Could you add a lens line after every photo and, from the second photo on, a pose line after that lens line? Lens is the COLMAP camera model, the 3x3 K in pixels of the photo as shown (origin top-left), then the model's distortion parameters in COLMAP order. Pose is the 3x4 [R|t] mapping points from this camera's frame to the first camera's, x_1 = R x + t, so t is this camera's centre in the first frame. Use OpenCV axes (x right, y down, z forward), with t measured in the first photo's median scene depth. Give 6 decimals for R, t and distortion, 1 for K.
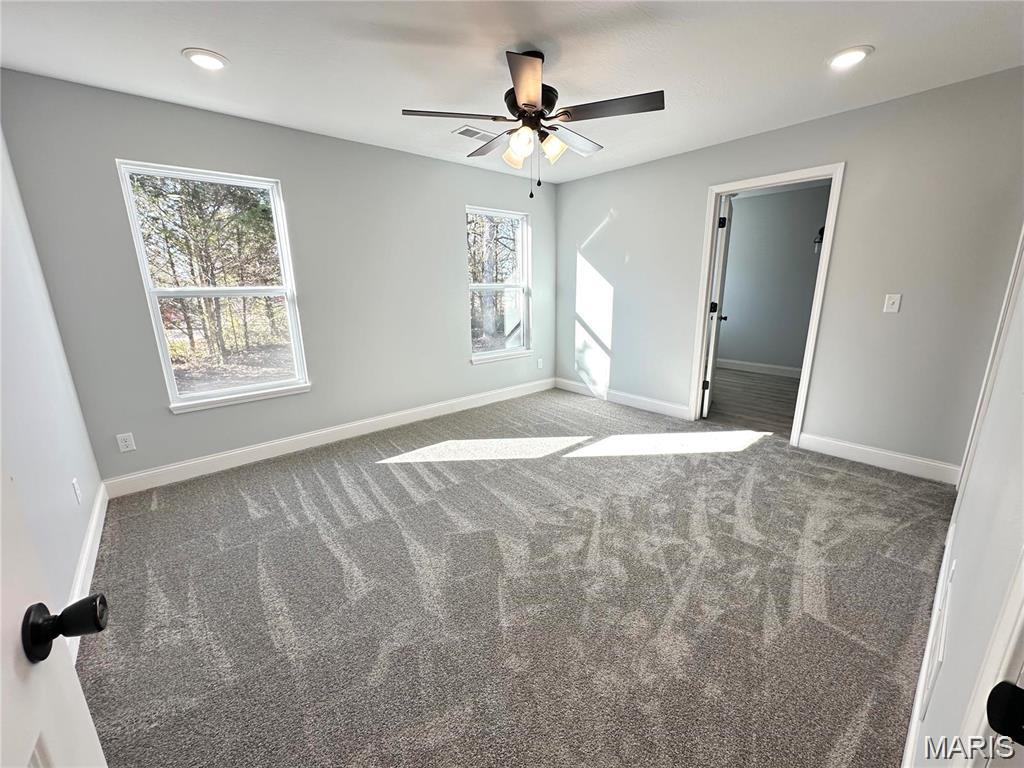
lens RADIAL K [[408.2, 0, 512.0], [0, 408.2, 384.0], [0, 0, 1]] dist [-0.001230, -0.000223]
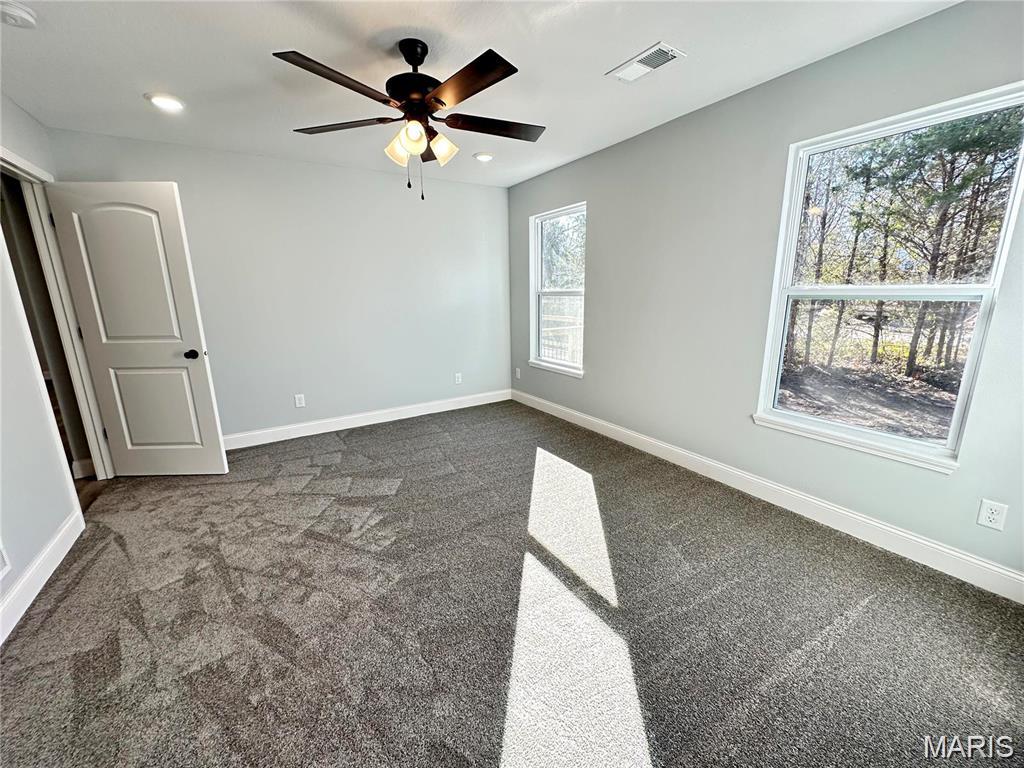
lens RADIAL K [[408.2, 0, 512.0], [0, 408.2, 384.0], [0, 0, 1]] dist [-0.001230, -0.000223]
pose [[-0.167908, 0.218775, -0.961220, 0.652285], [-0.247445, 0.934493, 0.255916, -0.215681], [0.954242, 0.280820, -0.102774, 0.914538]]
